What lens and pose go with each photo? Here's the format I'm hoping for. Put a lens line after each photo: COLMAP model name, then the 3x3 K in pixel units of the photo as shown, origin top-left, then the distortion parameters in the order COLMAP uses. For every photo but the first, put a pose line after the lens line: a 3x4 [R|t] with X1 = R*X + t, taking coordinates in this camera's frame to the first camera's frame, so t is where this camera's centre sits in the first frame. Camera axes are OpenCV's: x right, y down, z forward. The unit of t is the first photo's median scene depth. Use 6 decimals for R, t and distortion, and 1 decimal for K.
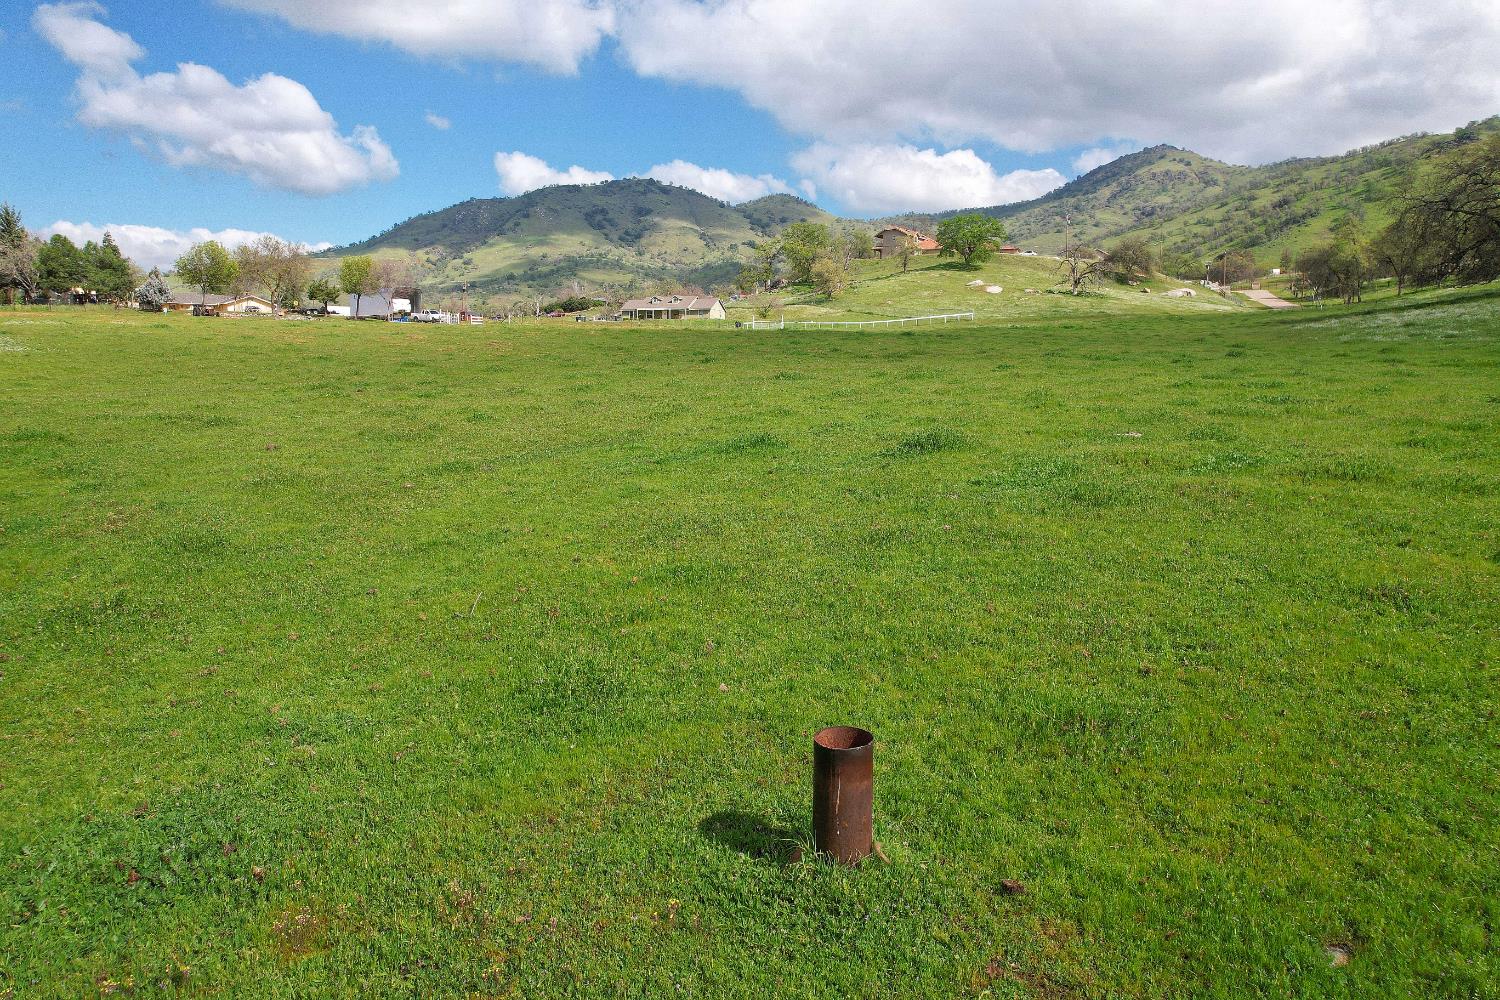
lens RADIAL K [[1011.7, 0, 750.0], [0, 1011.7, 500.0], [0, 0, 1]] dist [-0.083190, 0.084243]
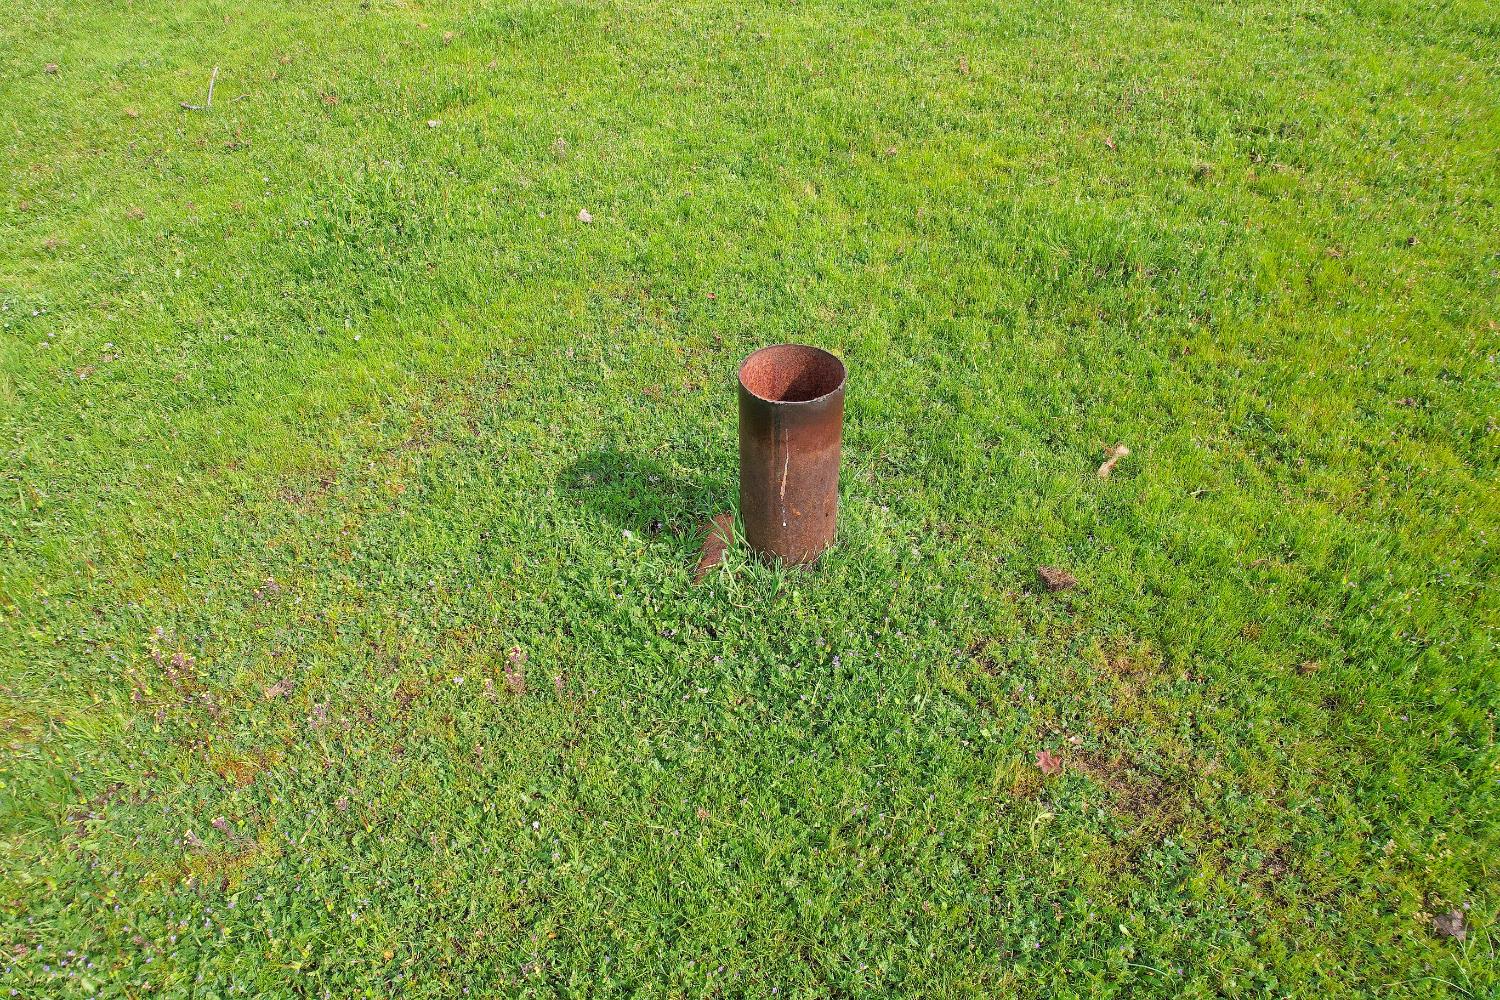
lens RADIAL K [[1011.7, 0, 750.0], [0, 1011.7, 500.0], [0, 0, 1]] dist [-0.083190, 0.084243]
pose [[0.993385, -0.074225, 0.087620, 0.013317], [0.018364, 0.855883, 0.516844, 0.005452], [-0.113355, -0.511816, 0.851584, 0.419836]]
